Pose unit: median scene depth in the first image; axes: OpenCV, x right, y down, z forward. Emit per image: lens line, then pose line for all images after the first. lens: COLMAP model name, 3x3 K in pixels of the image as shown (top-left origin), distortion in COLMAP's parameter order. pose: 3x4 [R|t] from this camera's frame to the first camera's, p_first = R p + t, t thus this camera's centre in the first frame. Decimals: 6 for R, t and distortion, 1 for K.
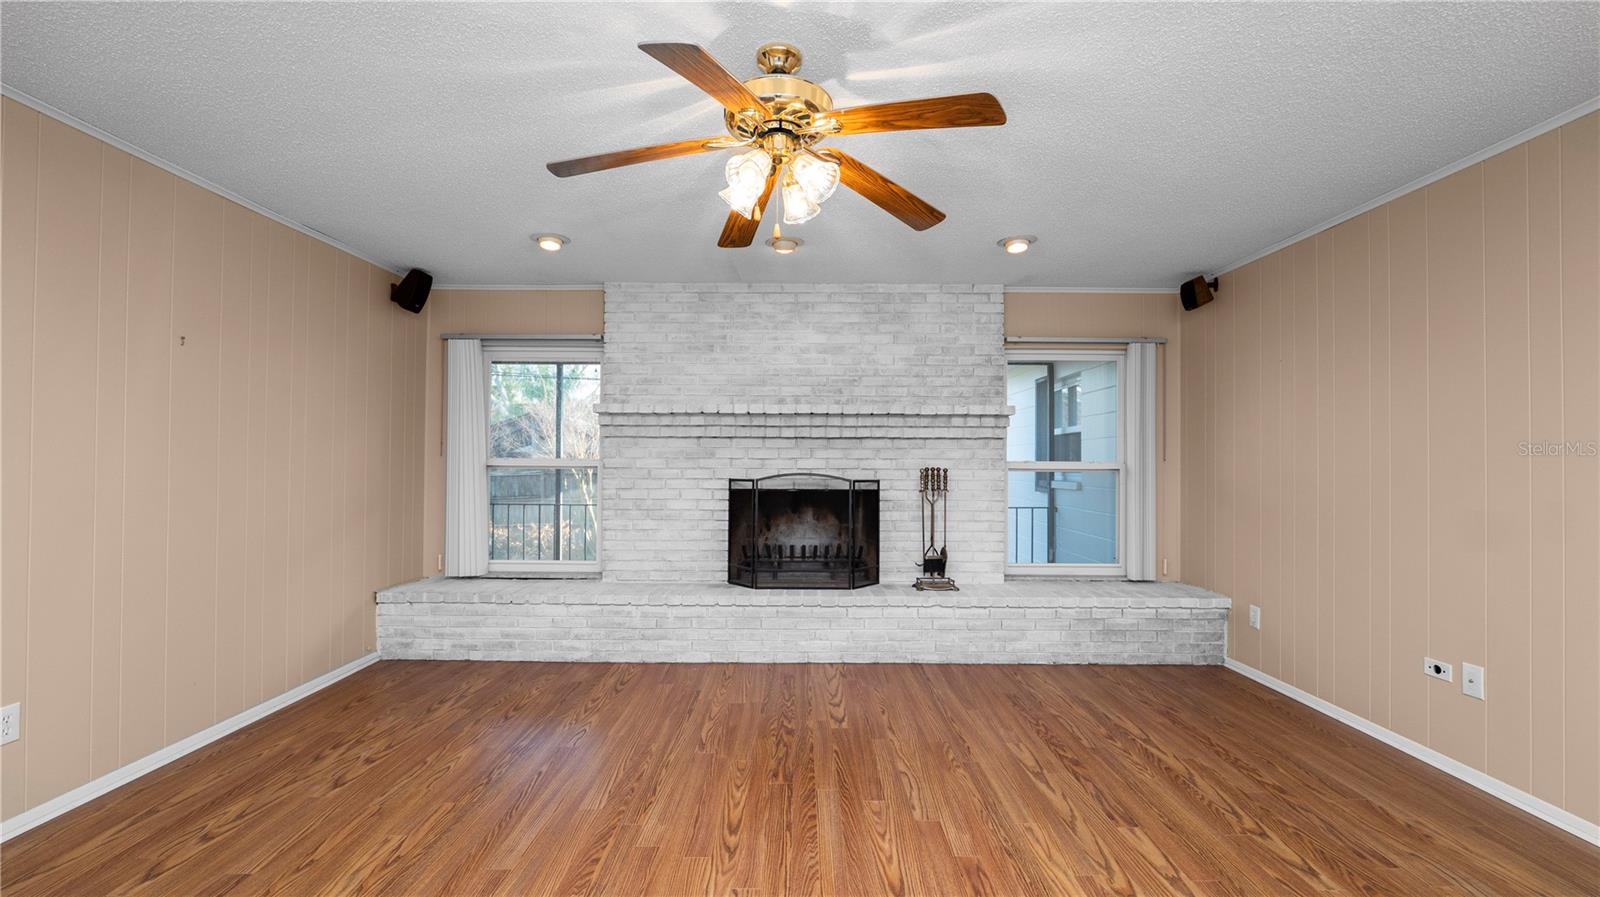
lens RADIAL K [[646.9, 0, 798.6], [0, 646.9, 452.6], [0, 0, 1]] dist [-0.010282, 0.000720]
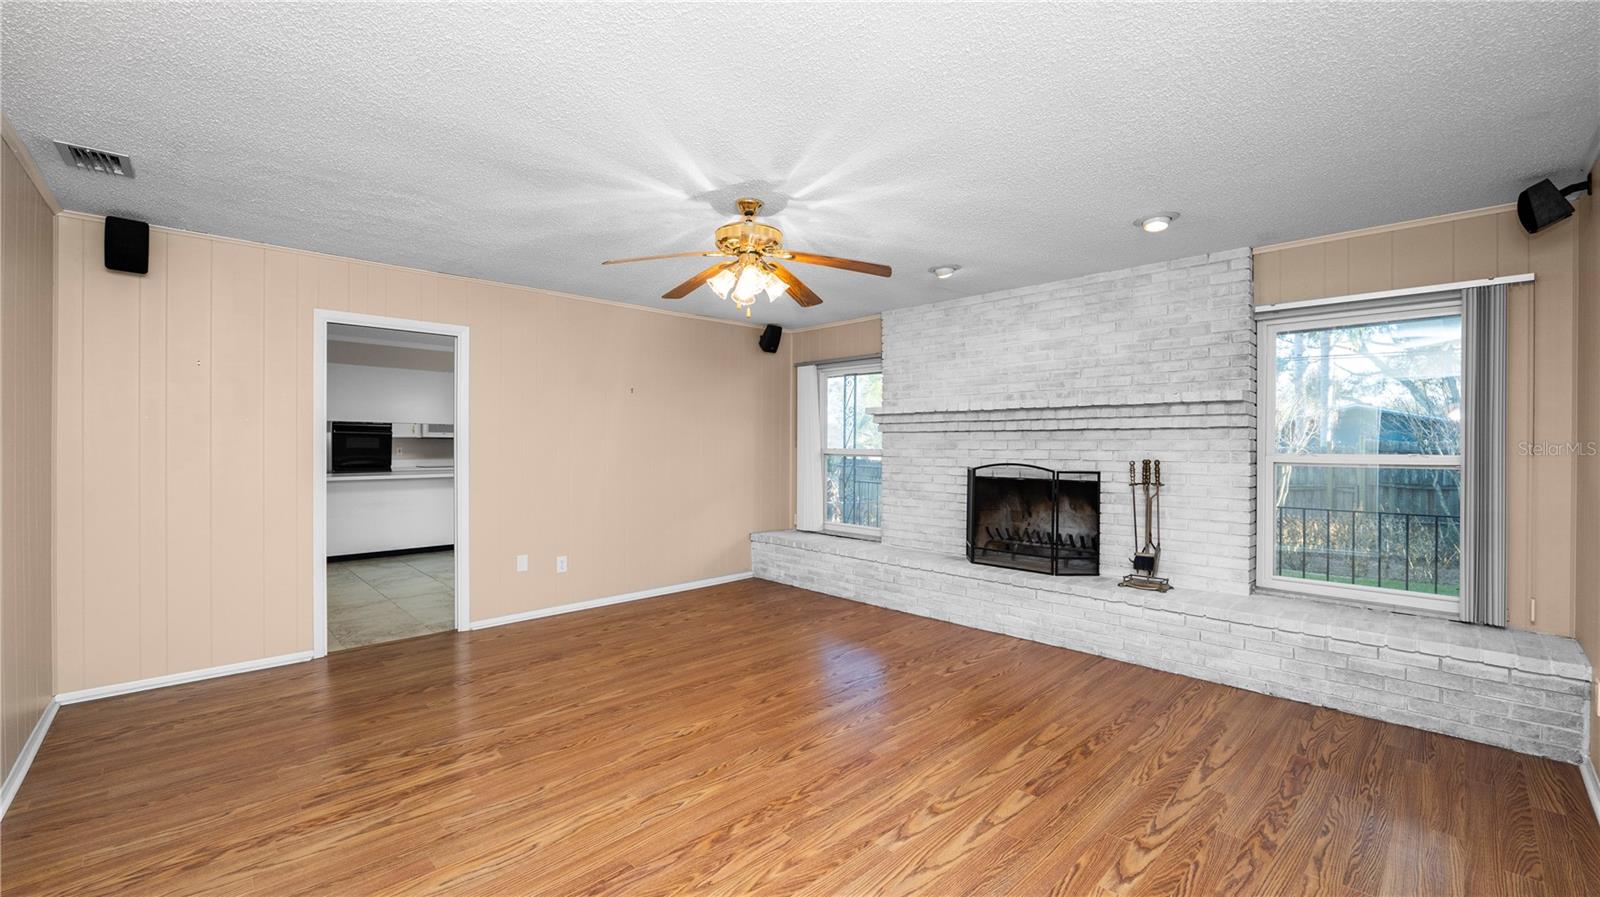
lens RADIAL K [[646.9, 0, 810.7], [0, 646.9, 445.9], [0, 0, 1]] dist [-0.010282, 0.000720]
pose [[0.707077, -0.000796, -0.707136, 0.549651], [0.009589, 0.999918, 0.008463, -0.010478], [0.707072, -0.012764, 0.707027, -0.013765]]
